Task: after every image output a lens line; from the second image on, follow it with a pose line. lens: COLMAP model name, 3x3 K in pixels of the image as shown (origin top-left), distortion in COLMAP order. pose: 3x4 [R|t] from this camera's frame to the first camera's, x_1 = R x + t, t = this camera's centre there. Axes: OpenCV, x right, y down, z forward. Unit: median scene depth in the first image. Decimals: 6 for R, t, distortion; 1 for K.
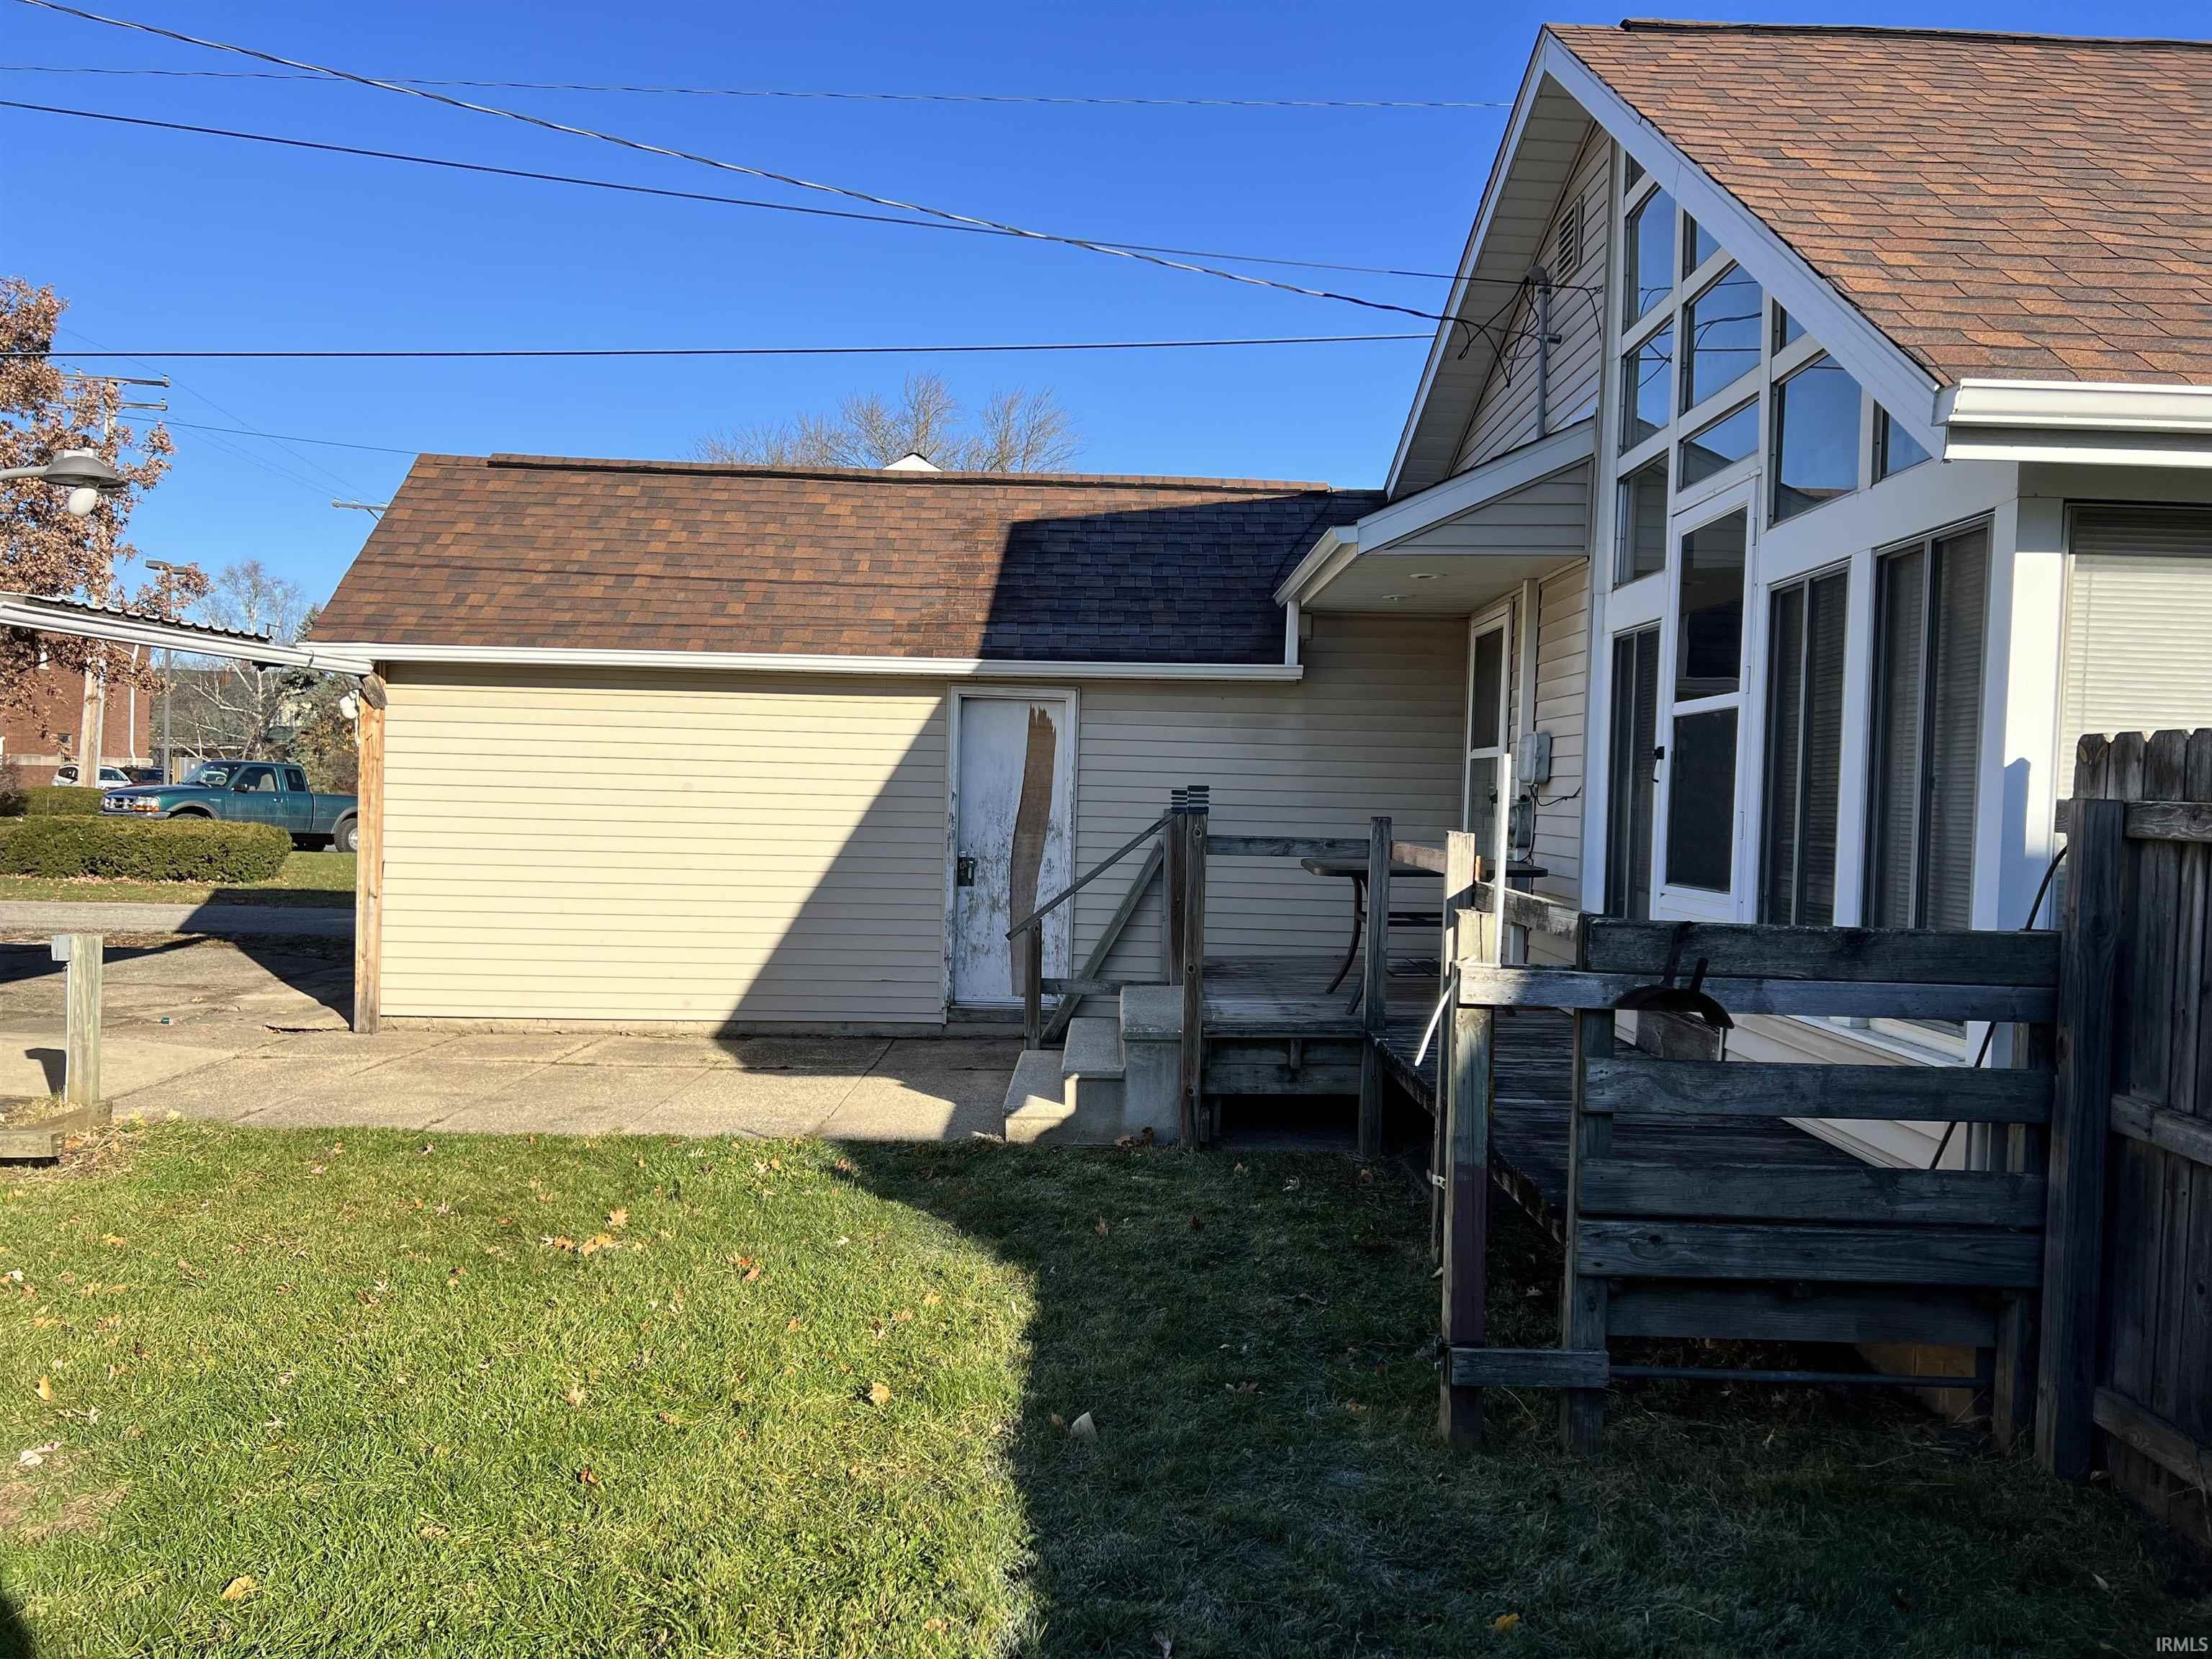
lens RADIAL K [[1633.2, 0, 1116.9], [0, 1633.2, 837.9], [0, 0, 1]] dist [0.090933, -0.101446]
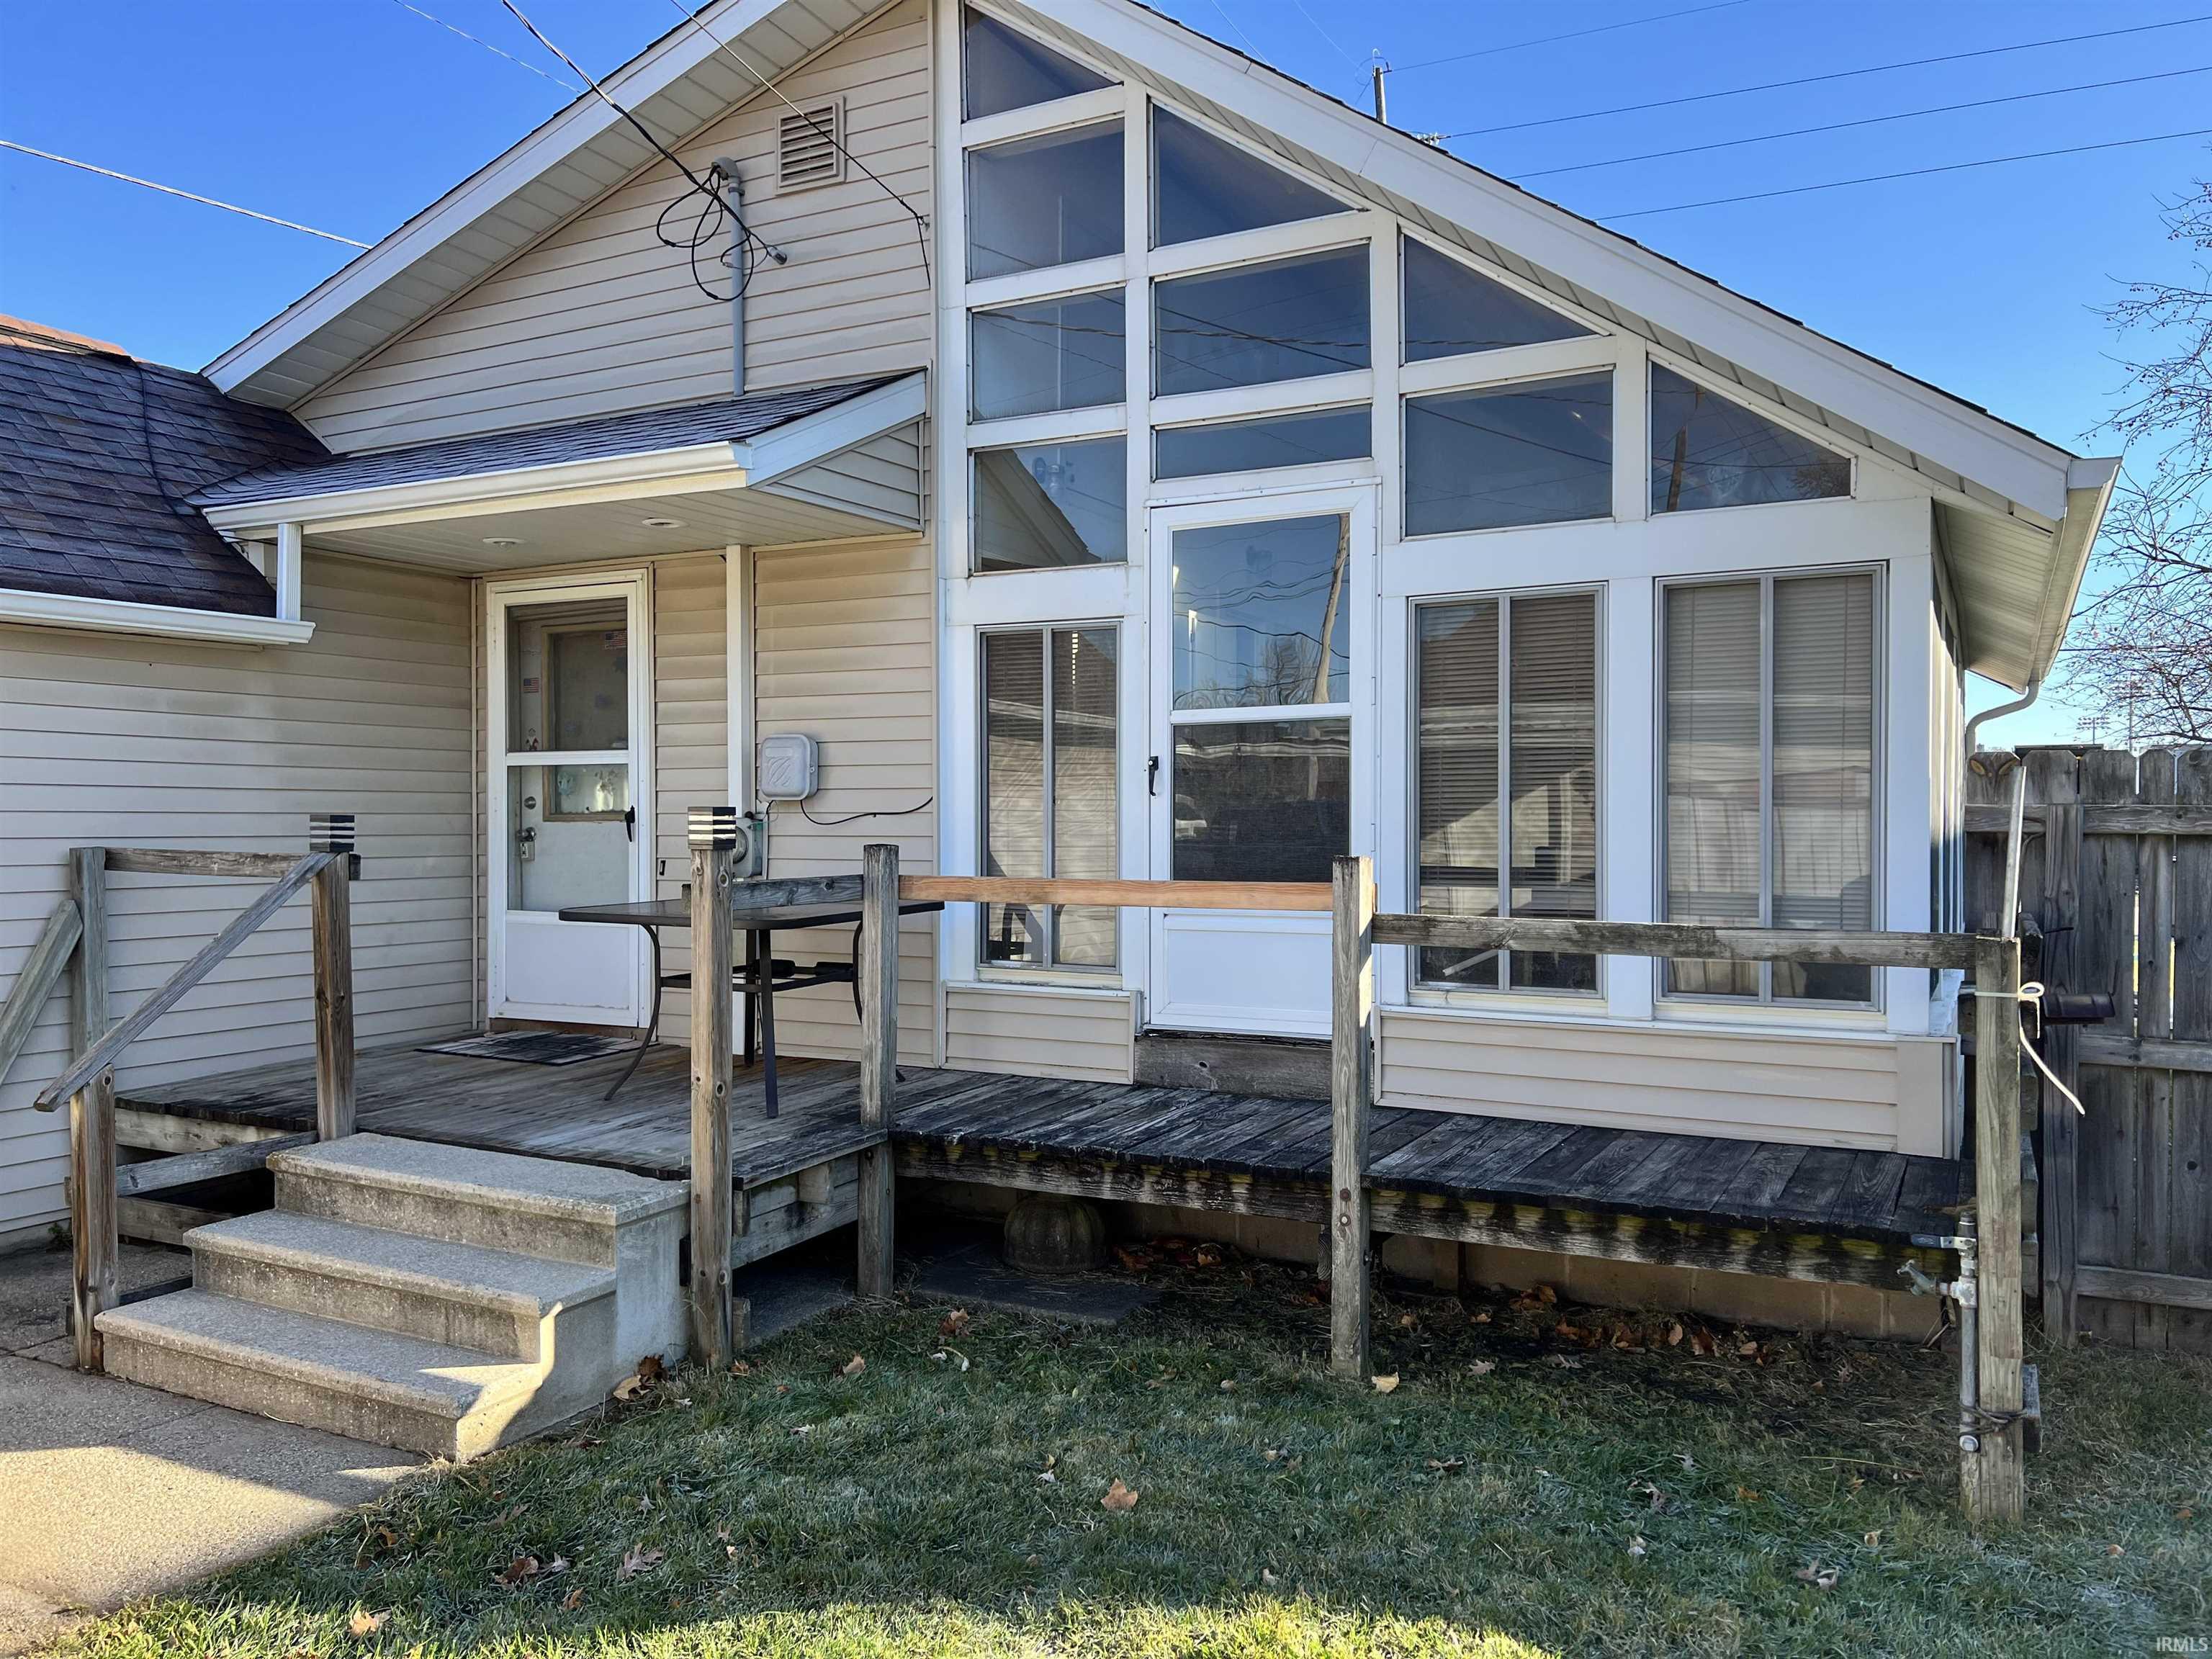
lens RADIAL K [[1633.2, 0, 1116.9], [0, 1633.2, 837.9], [0, 0, 1]] dist [0.090933, -0.101446]
pose [[0.464127, -0.034439, 0.885099, -0.102828], [0.038481, 0.999084, 0.018695, -0.005803], [-0.884933, 0.025383, 0.465027, 0.124712]]
